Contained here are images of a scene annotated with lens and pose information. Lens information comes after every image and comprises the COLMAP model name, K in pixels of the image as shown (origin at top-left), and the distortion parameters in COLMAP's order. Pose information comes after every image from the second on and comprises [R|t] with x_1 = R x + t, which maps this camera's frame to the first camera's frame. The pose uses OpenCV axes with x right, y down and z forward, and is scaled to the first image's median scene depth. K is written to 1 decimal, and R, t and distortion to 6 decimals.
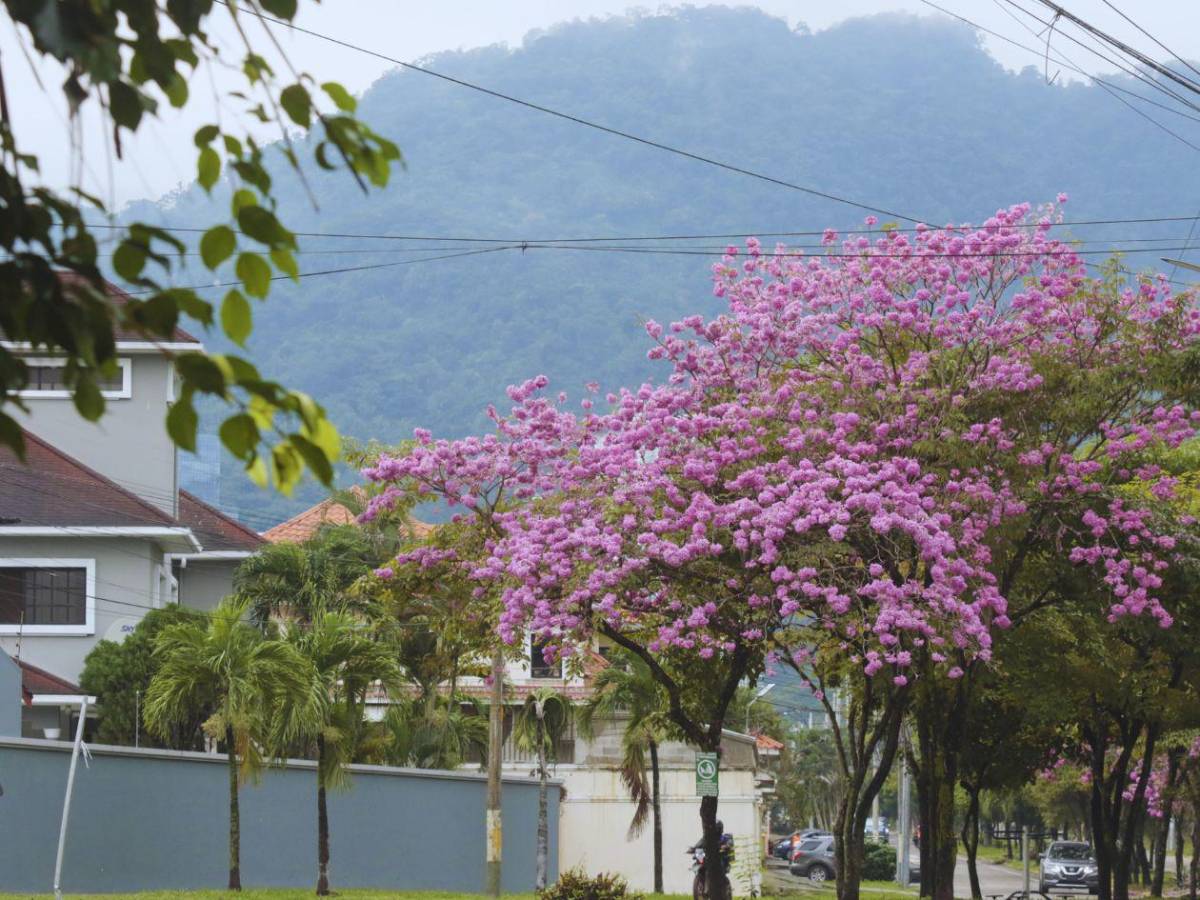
lens RADIAL K [[3666.7, 0, 600.0], [0, 3666.7, 450.0], [0, 0, 1]] dist [-0.197054, -0.513418]
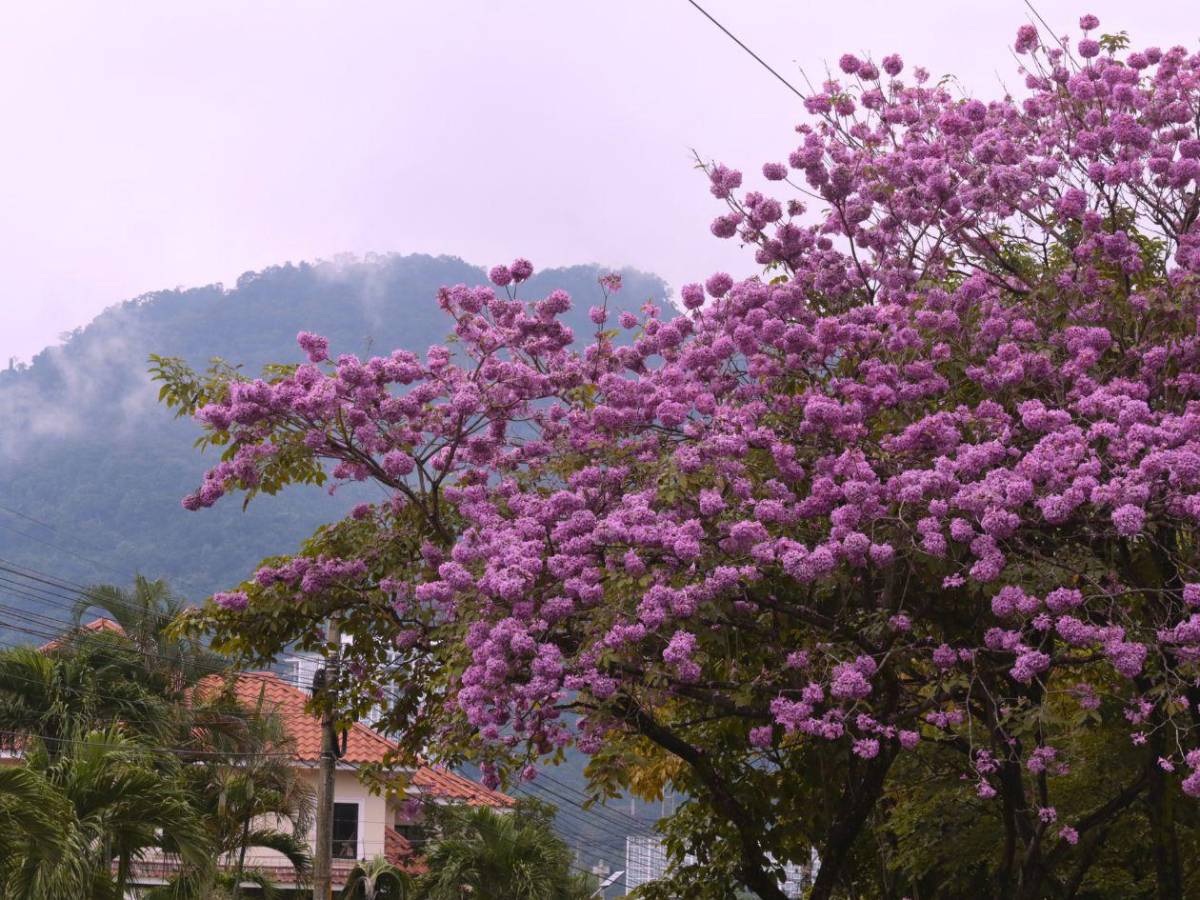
lens RADIAL K [[3666.7, 0, 600.0], [0, 3666.7, 450.0], [0, 0, 1]] dist [-0.197054, -0.513418]
pose [[0.996880, 0.028431, 0.073630, -0.047195], [-0.024253, 0.998078, -0.057032, 0.042794], [-0.075110, 0.055068, 0.995654, 0.476164]]
